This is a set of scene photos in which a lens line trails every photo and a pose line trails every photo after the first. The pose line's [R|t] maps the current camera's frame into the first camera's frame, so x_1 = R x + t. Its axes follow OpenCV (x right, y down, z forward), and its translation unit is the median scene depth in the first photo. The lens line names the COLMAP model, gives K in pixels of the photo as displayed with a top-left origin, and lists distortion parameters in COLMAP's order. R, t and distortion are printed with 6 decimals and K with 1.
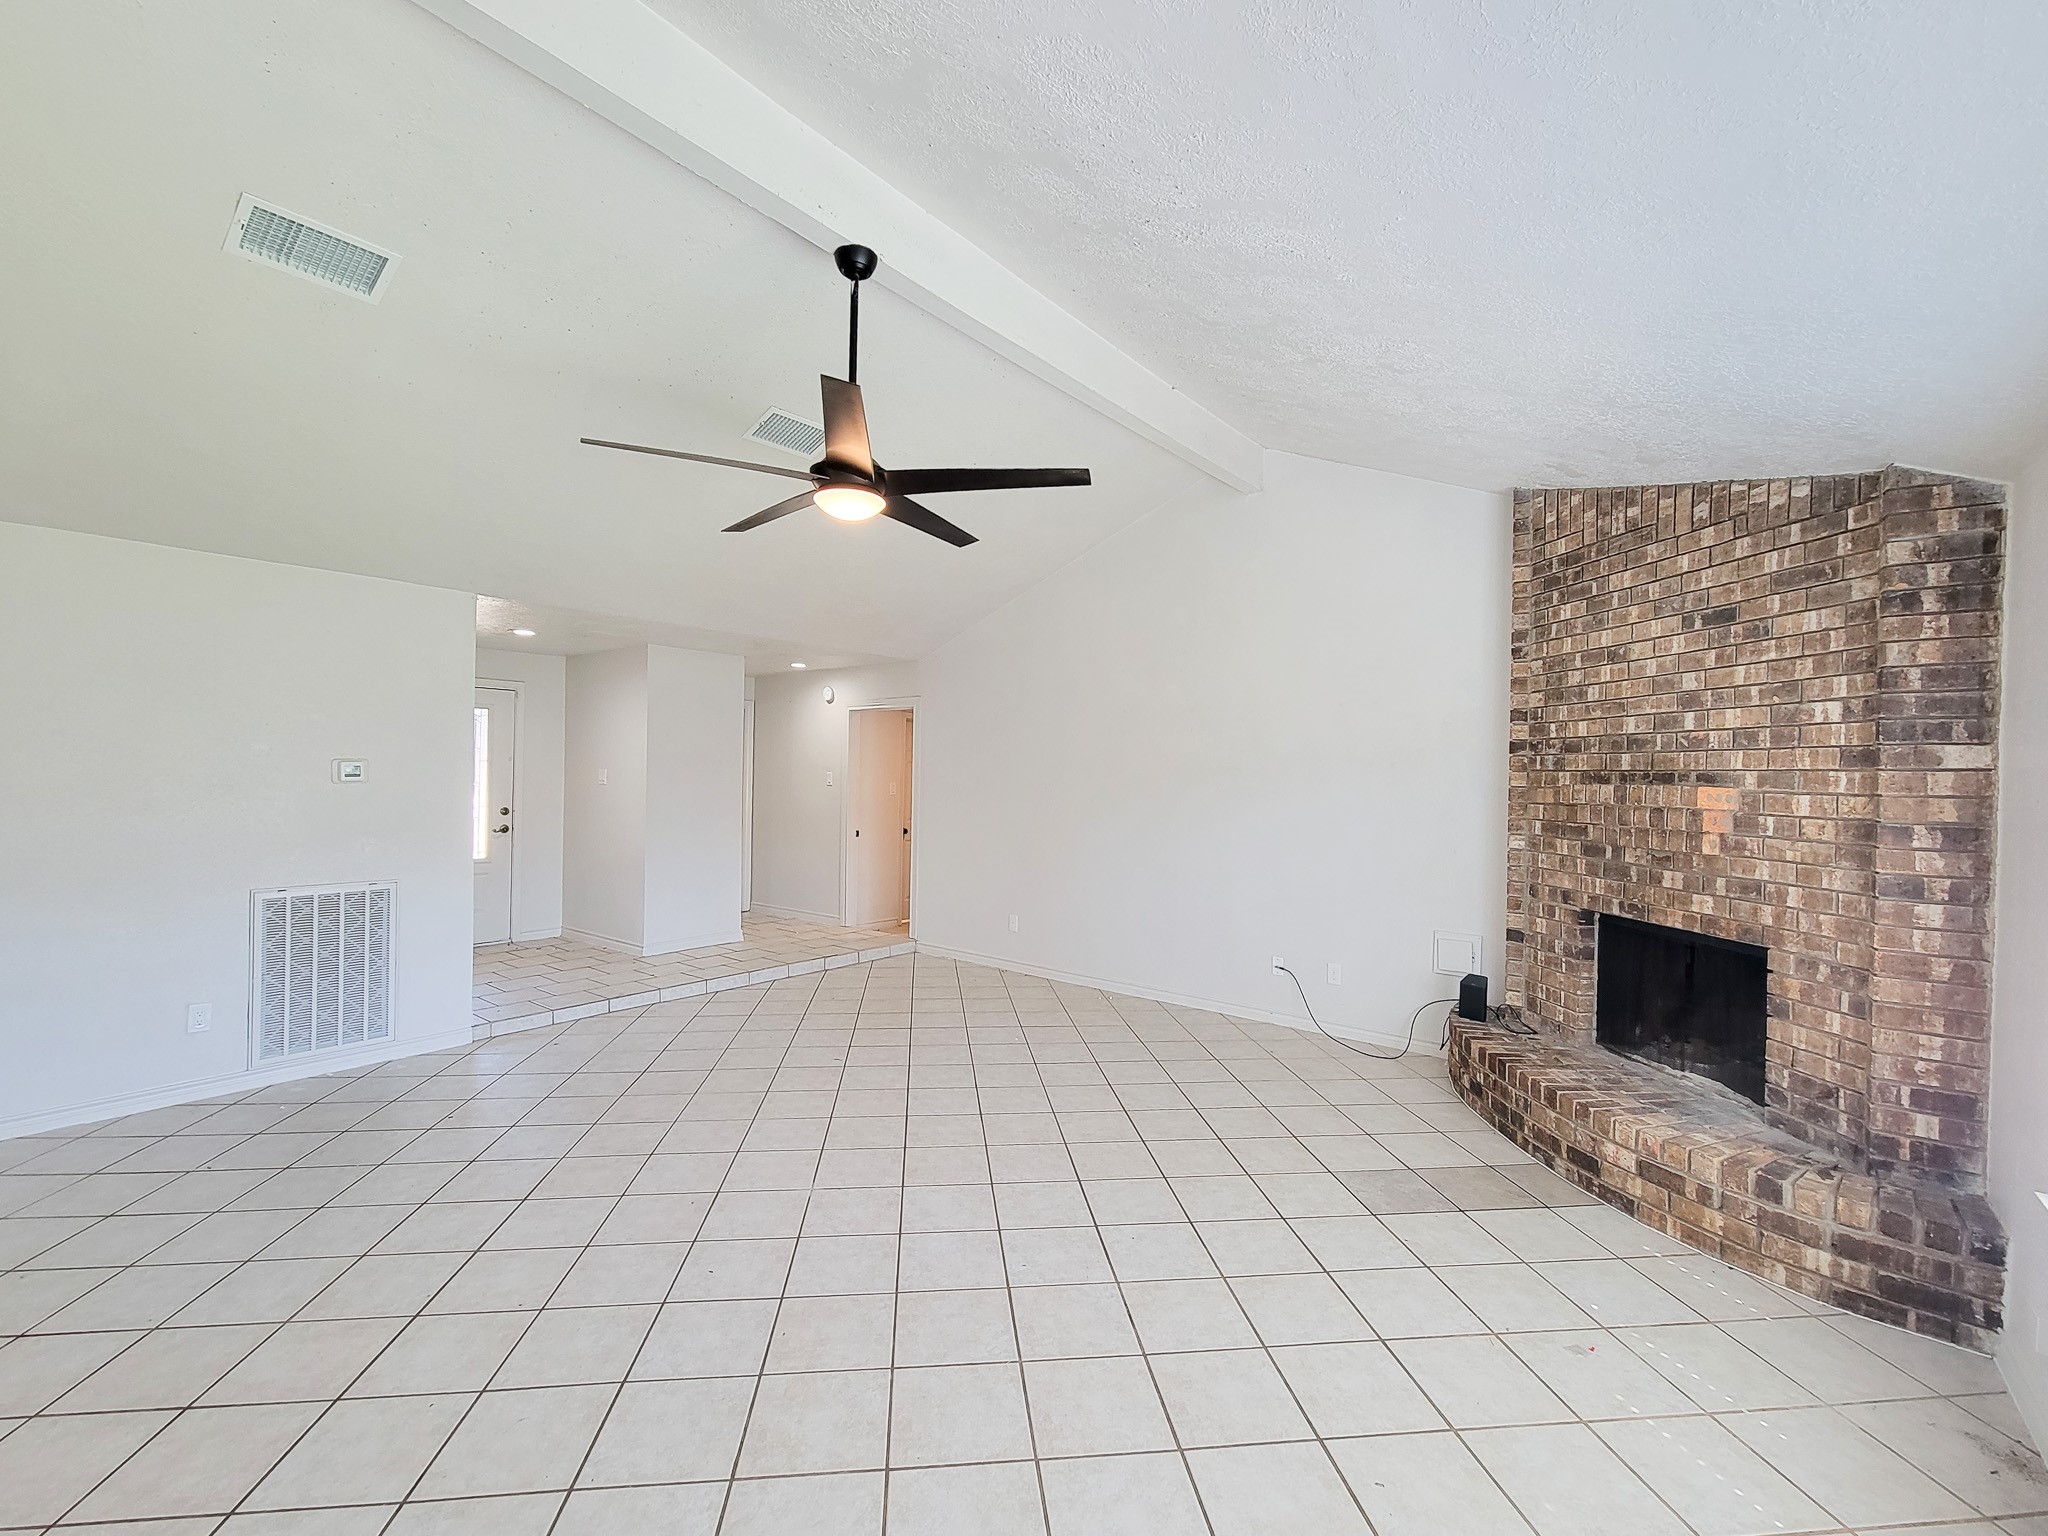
lens RADIAL K [[866.6, 0, 1024.0], [0, 866.6, 768.0], [0, 0, 1]] dist [0.001531, 0.000056]
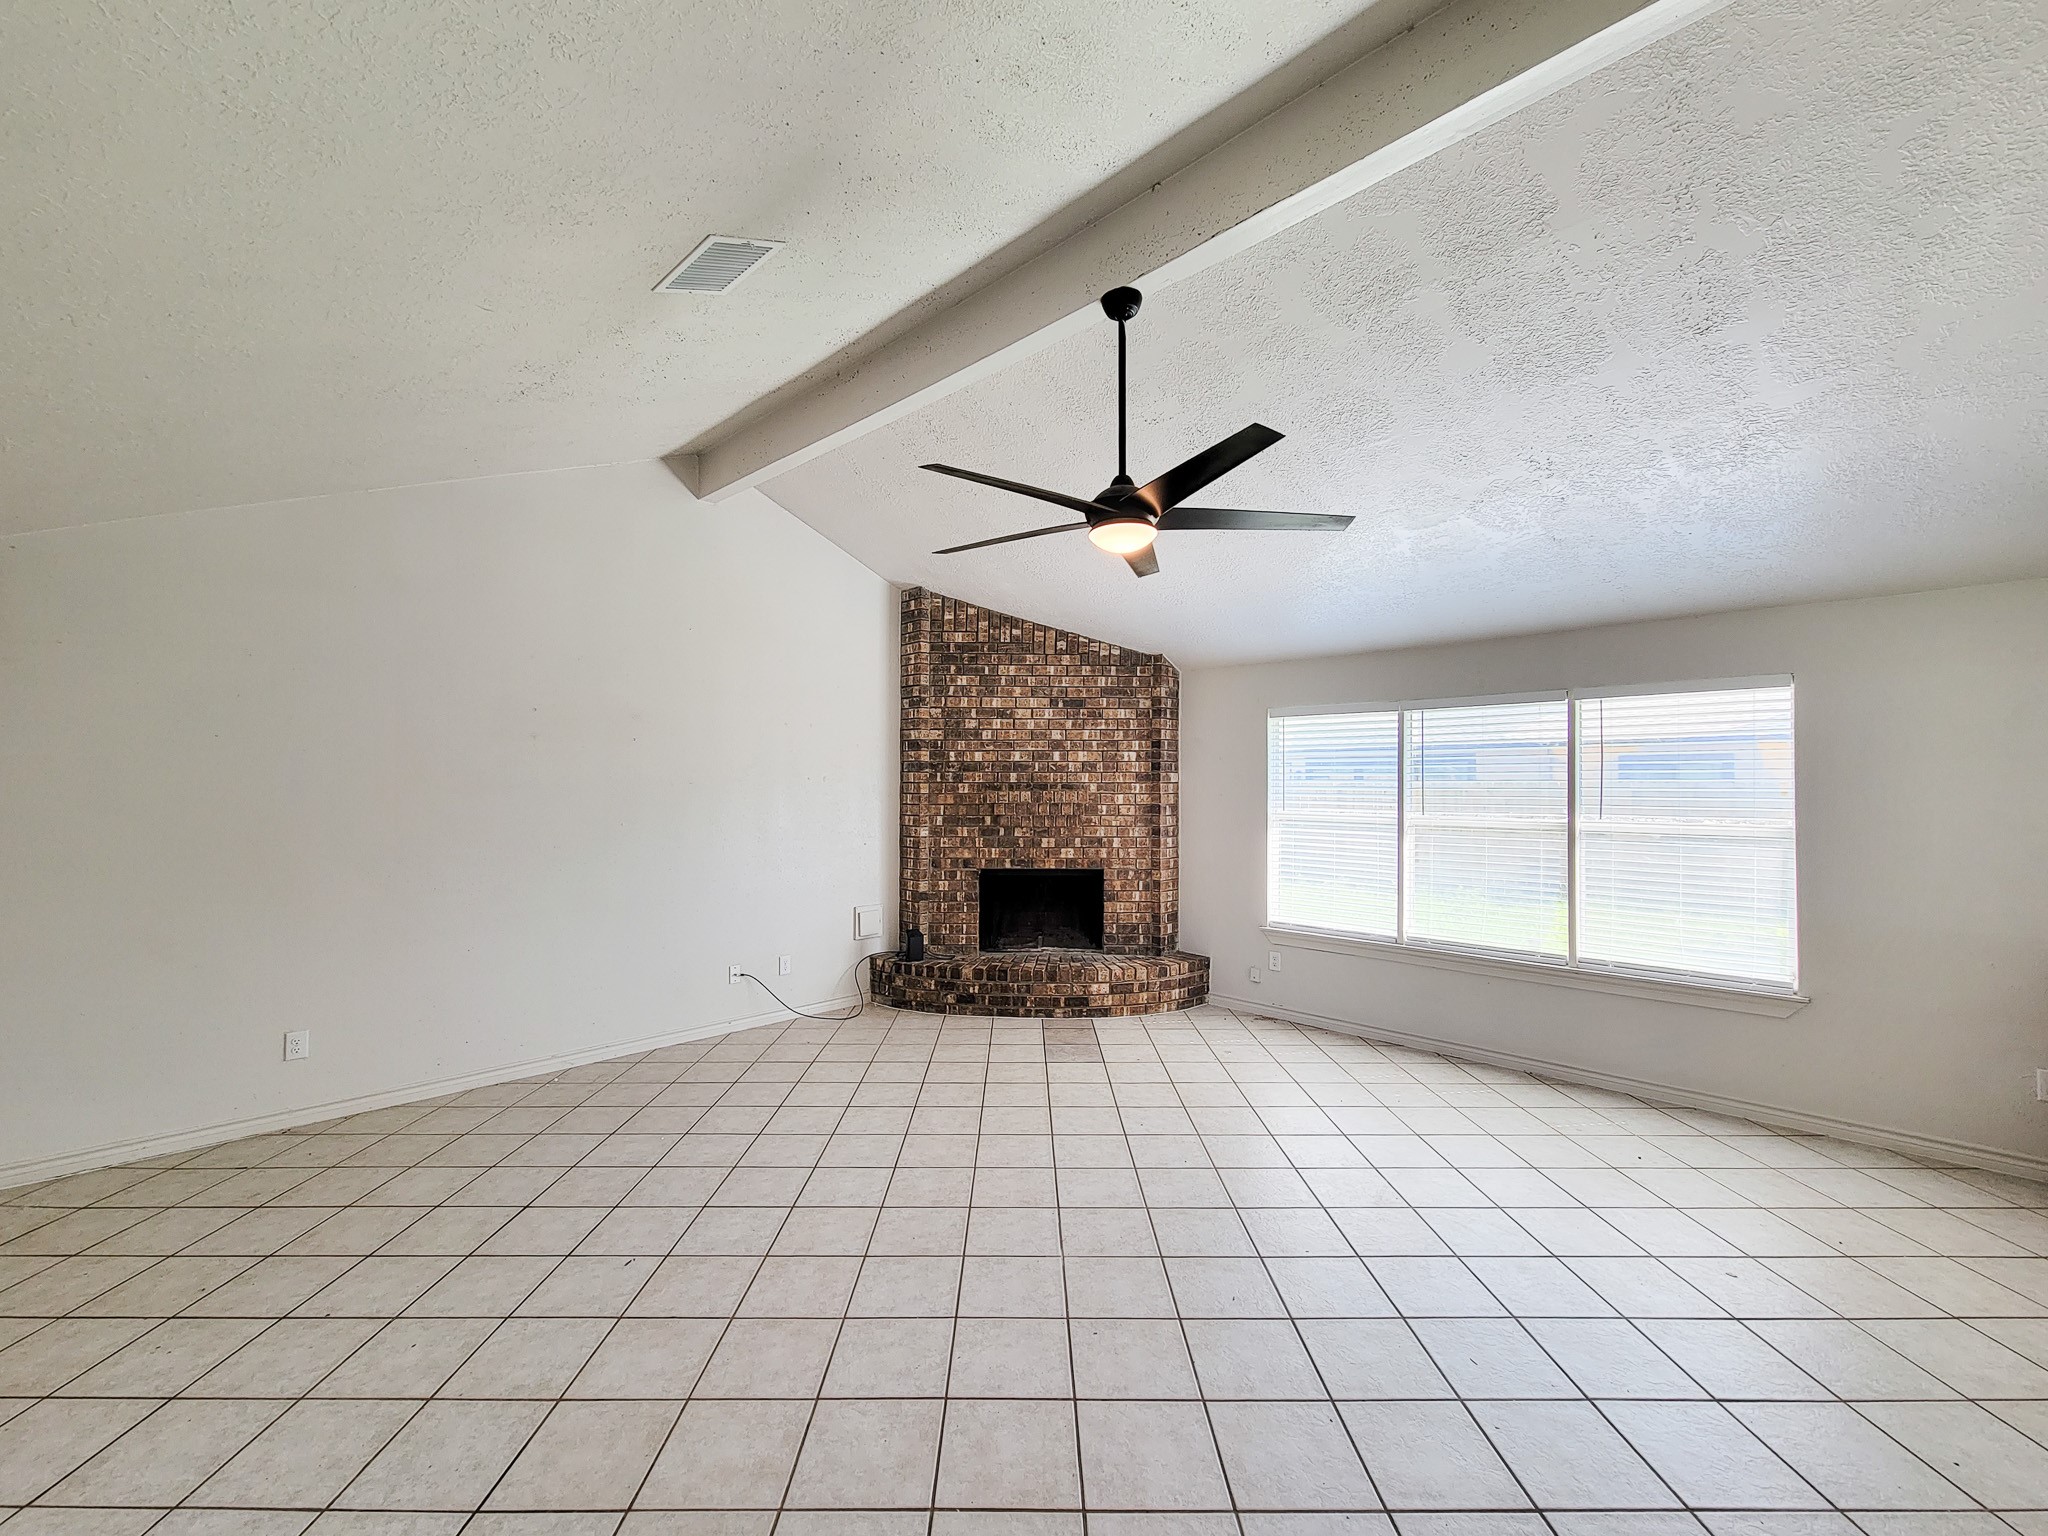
lens RADIAL K [[843.3, 0, 1024.0], [0, 843.3, 768.0], [0, 0, 1]] dist [-0.000014, -0.000127]
pose [[0.119106, 0.004189, 0.992873, -1.027666], [-0.005209, 0.999980, -0.003594, -0.021565], [-0.992868, -0.004744, 0.119125, 0.844655]]
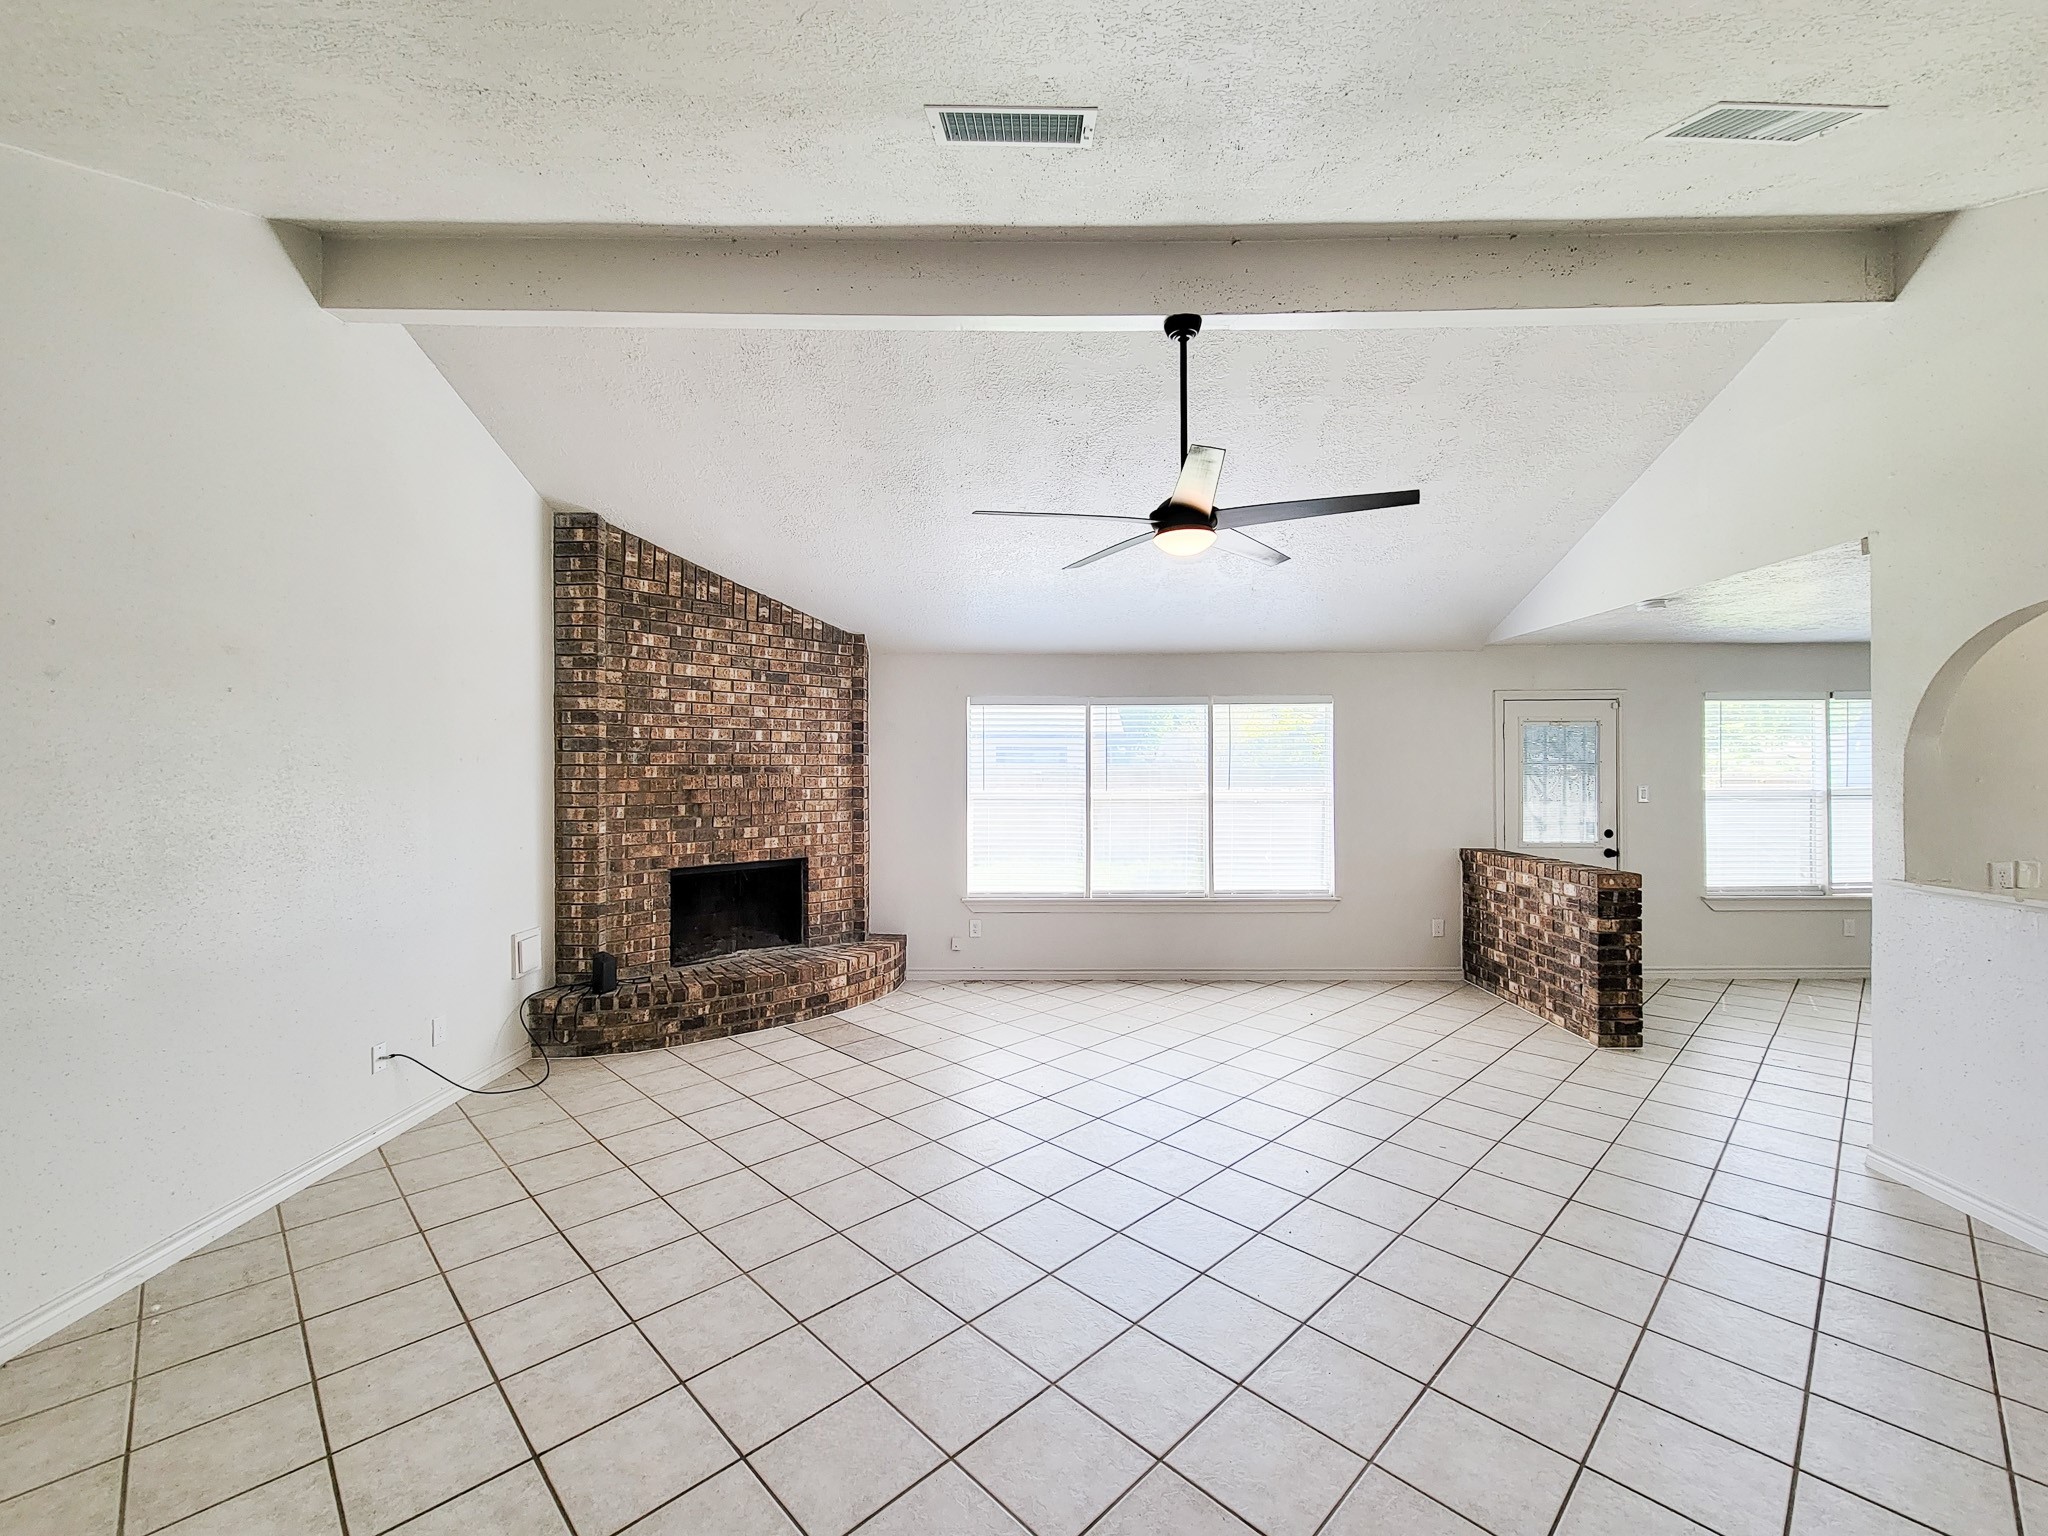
lens RADIAL K [[837.2, 0, 1024.0], [0, 837.2, 768.0], [0, 0, 1]] dist [-0.001324, -0.000454]
pose [[-0.603802, -0.012627, 0.797034, -0.814750], [-0.011136, 0.999911, 0.007405, -0.009218], [-0.797057, -0.004404, -0.603888, 1.549234]]
